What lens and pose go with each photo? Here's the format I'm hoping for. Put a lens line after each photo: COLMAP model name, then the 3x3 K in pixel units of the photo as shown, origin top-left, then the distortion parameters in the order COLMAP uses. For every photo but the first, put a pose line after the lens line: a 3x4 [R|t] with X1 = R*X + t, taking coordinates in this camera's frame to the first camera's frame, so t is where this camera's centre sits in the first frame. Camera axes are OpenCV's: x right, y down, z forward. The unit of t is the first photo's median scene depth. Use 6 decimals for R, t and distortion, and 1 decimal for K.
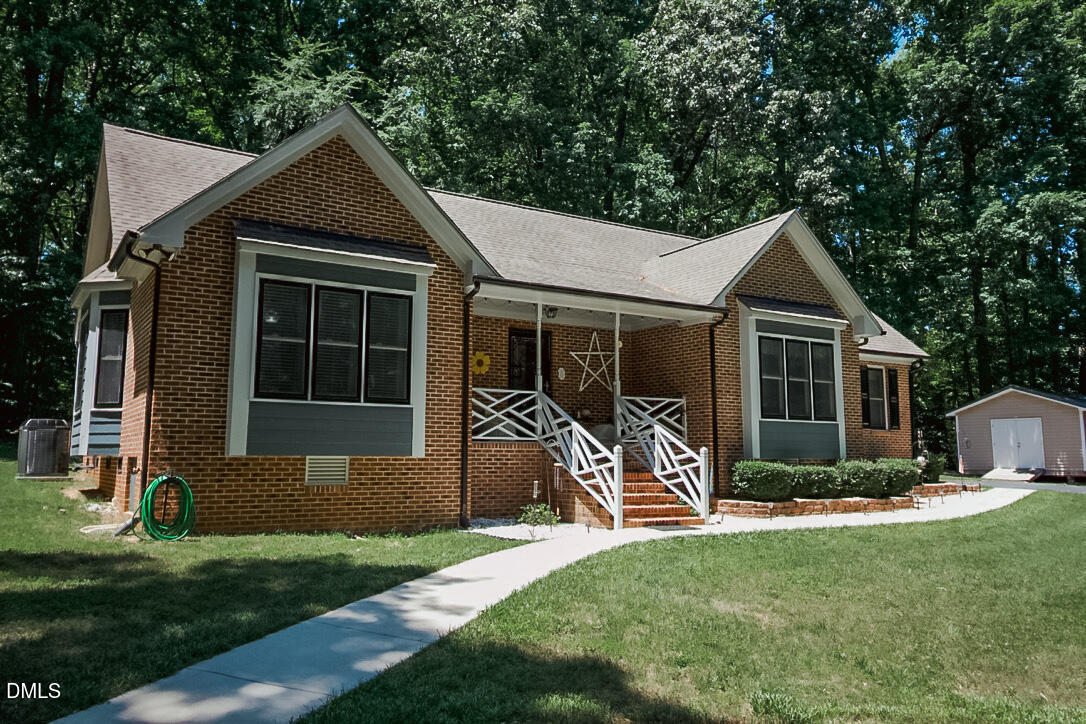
lens RADIAL K [[880.1, 0, 543.9], [0, 880.1, 340.1], [0, 0, 1]] dist [0.042165, -0.002354]
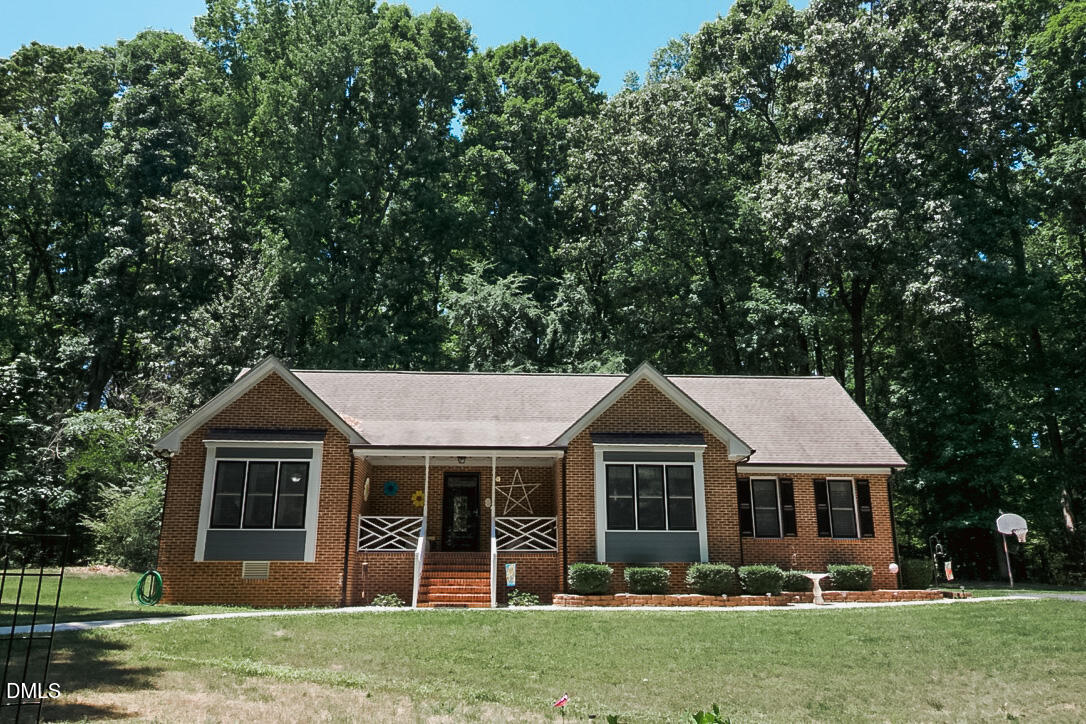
lens RADIAL K [[880.1, 0, 543.9], [0, 880.1, 340.1], [0, 0, 1]] dist [0.042165, -0.002354]
pose [[0.854967, -0.142572, -0.498703, 0.838050], [0.069305, 0.984260, -0.162570, 0.019330], [0.514031, 0.104430, 0.851391, -0.160356]]
